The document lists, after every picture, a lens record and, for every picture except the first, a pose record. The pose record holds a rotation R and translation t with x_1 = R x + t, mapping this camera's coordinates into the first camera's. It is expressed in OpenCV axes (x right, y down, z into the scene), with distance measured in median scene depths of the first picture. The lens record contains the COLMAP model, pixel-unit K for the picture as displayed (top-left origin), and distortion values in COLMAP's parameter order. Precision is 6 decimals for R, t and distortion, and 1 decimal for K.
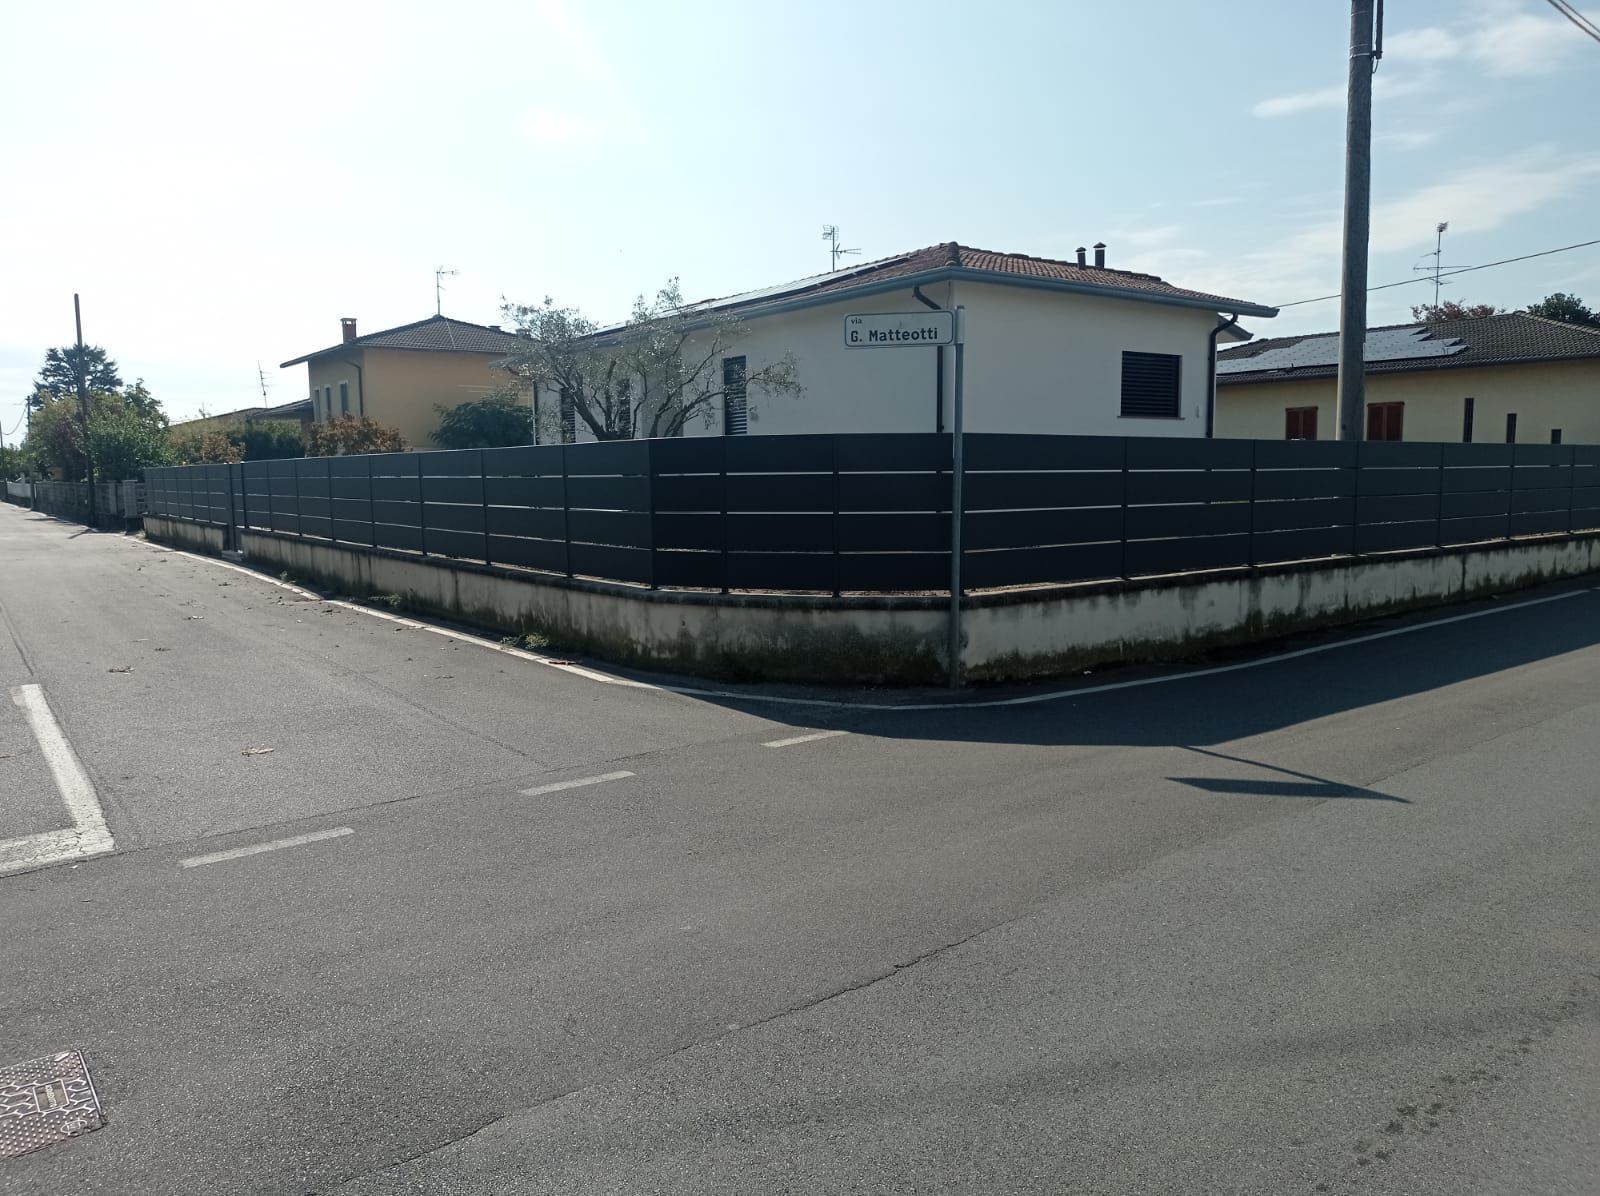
lens RADIAL K [[1125.6, 0, 800.0], [0, 1125.6, 598.0], [0, 0, 1]] dist [0.008448, 0.002449]
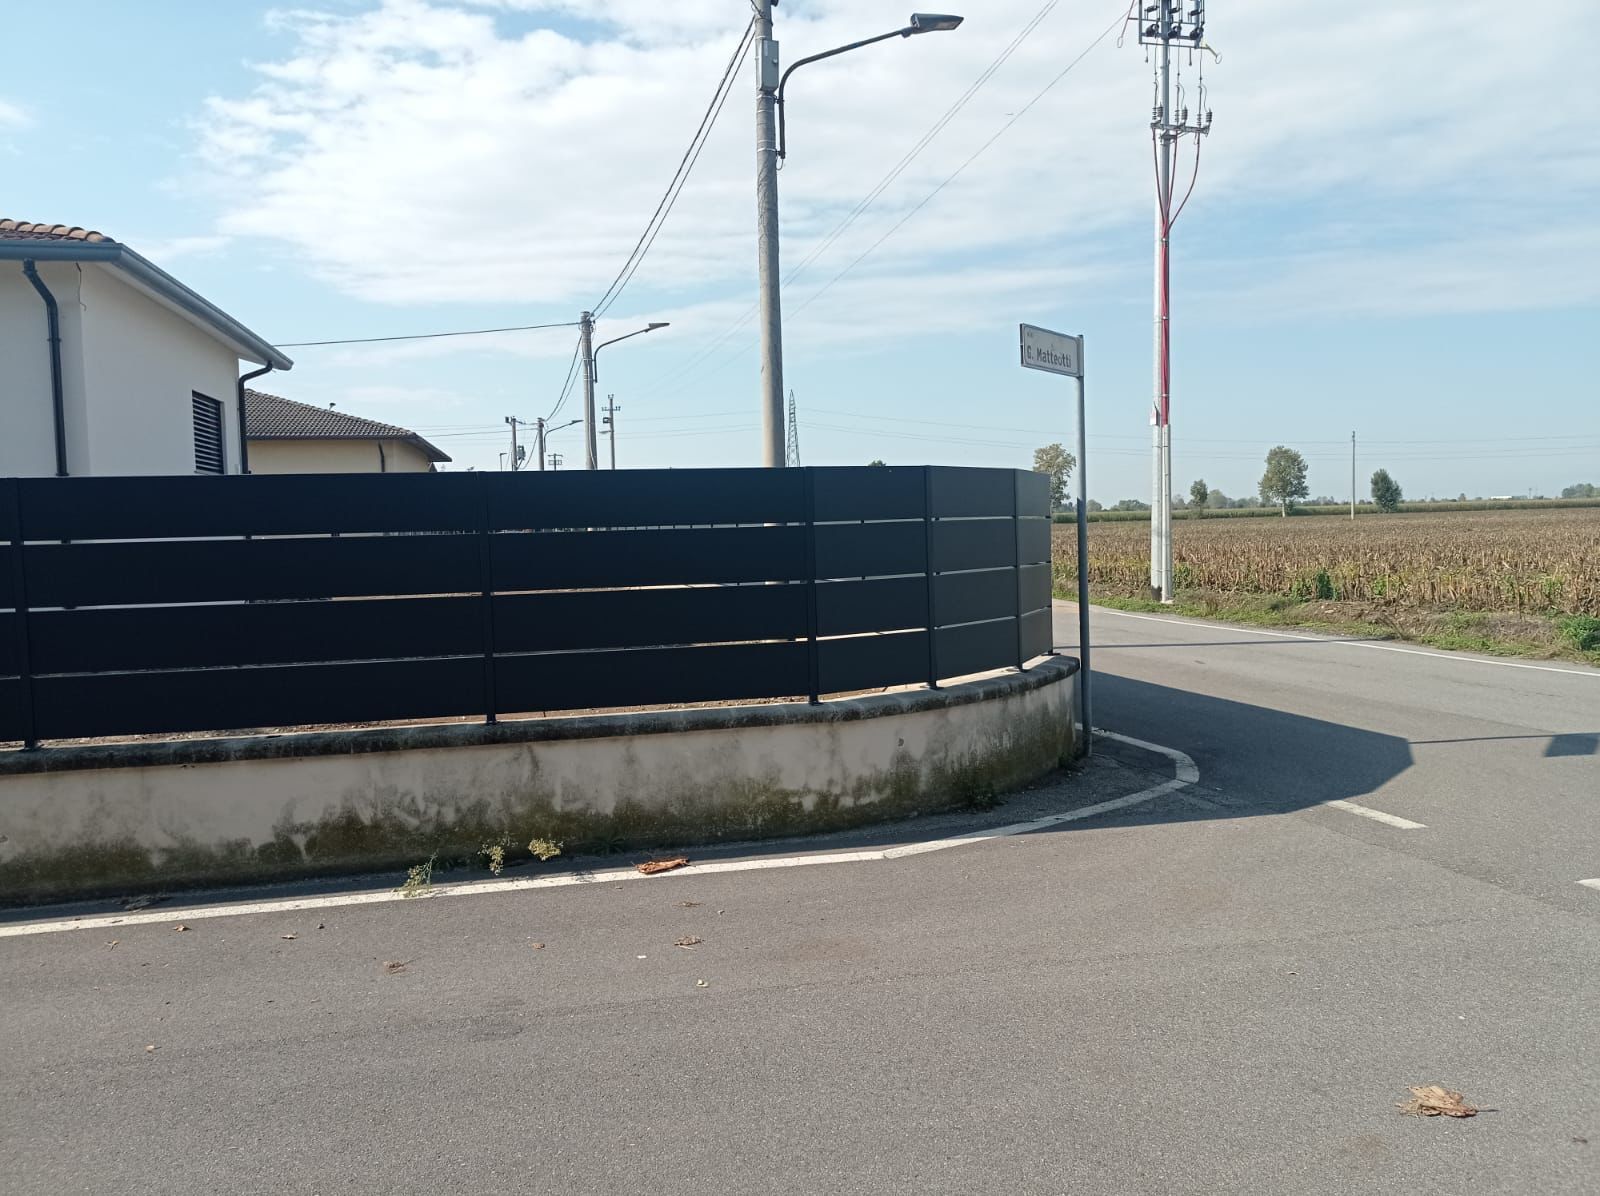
lens RADIAL K [[1174.3, 0, 800.0], [0, 1174.3, 598.0], [0, 0, 1]] dist [0.002124, 0.001502]
pose [[0.425249, -0.053250, 0.903508, -0.735203], [0.118775, 0.992918, 0.002617, -0.069542], [-0.897249, 0.106202, 0.428562, 0.730142]]
